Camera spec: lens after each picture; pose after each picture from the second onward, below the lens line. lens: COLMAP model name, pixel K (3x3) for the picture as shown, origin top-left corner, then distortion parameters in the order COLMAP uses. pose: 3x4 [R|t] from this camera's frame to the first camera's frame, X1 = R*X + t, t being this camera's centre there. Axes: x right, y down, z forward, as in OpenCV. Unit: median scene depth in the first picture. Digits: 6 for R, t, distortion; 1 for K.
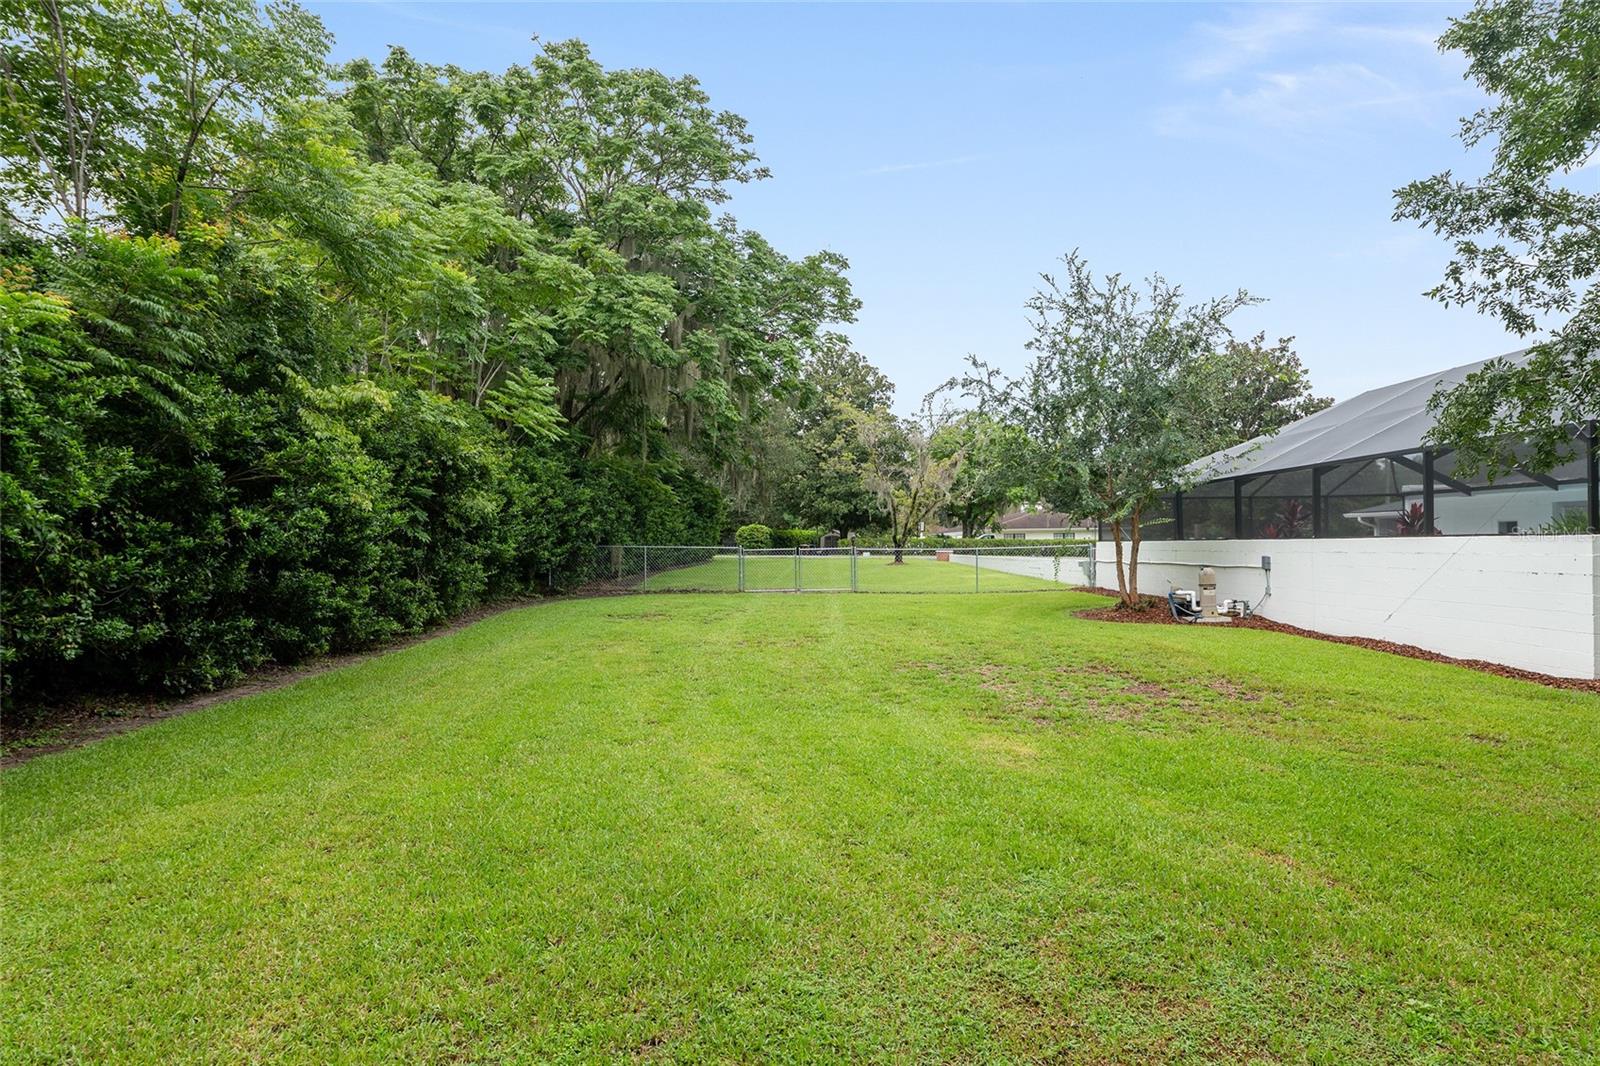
lens RADIAL K [[888.4, 0, 800.0], [0, 888.4, 533.0], [0, 0, 1]] dist [0.006046, 0.001526]
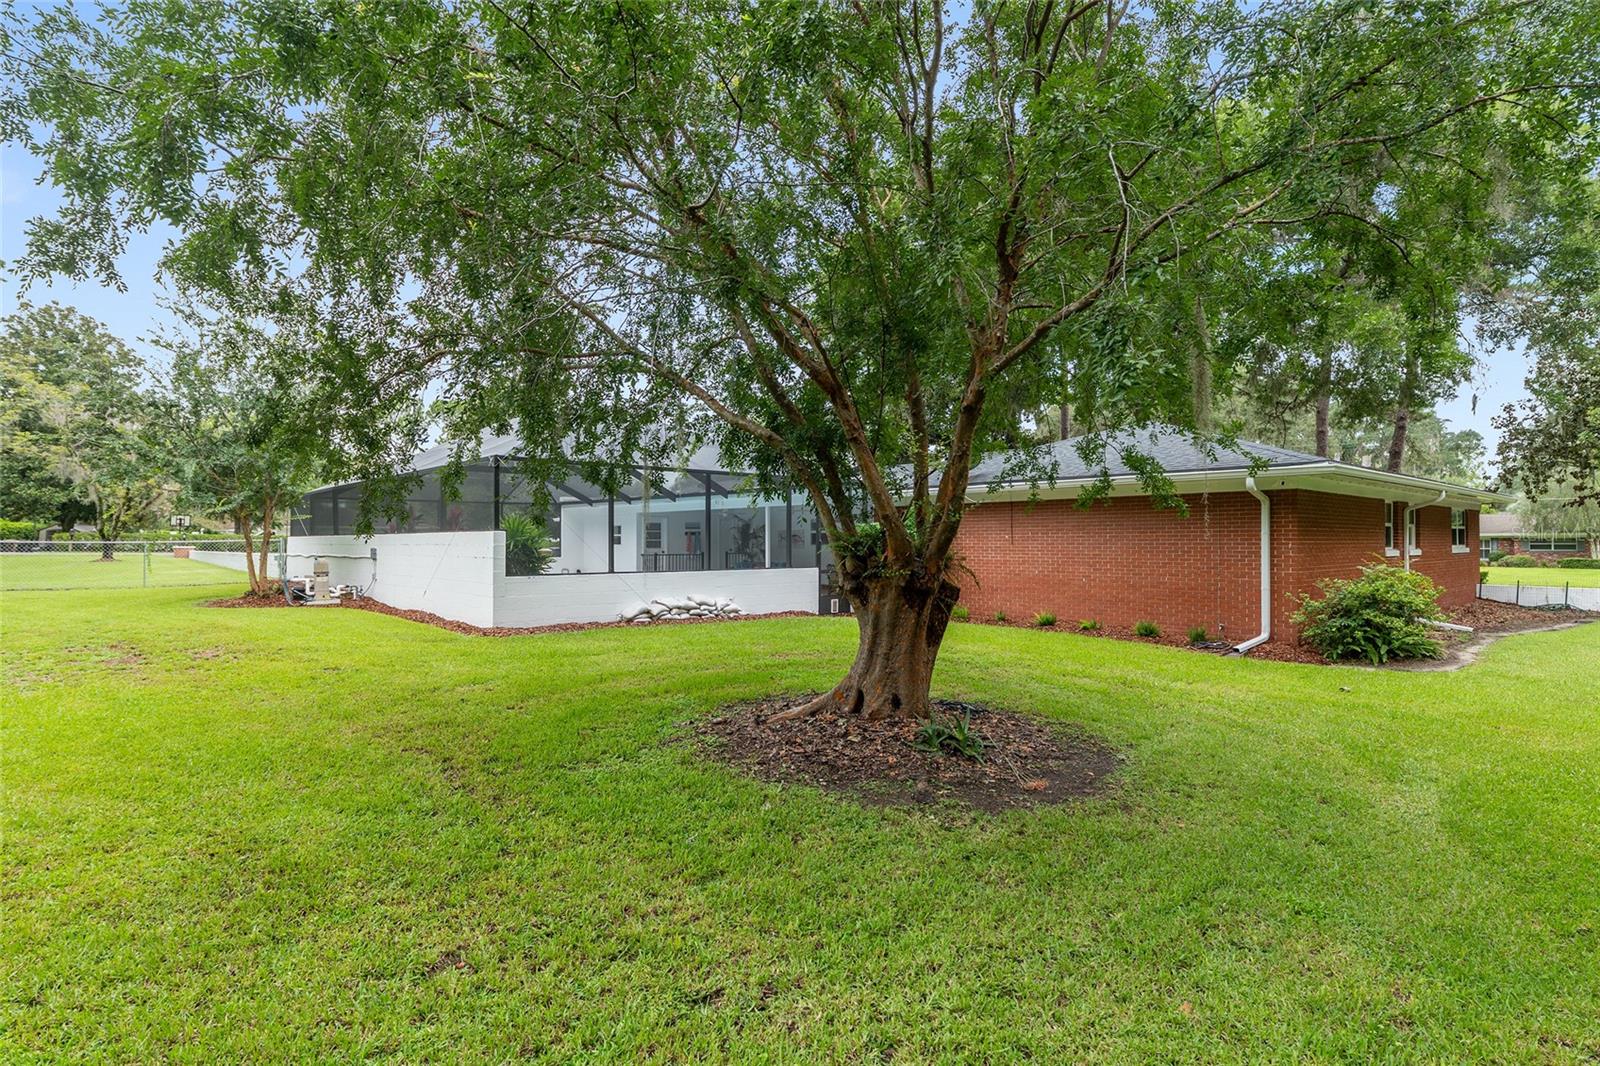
lens RADIAL K [[883.3, 0, 795.2], [0, 883.3, 537.5], [0, 0, 1]] dist [0.002391, 0.001138]
pose [[0.787224, 0.020859, 0.616314, 0.109660], [-0.020196, 0.999764, -0.008040, 0.004693], [-0.616336, -0.006118, 0.787460, -0.135051]]
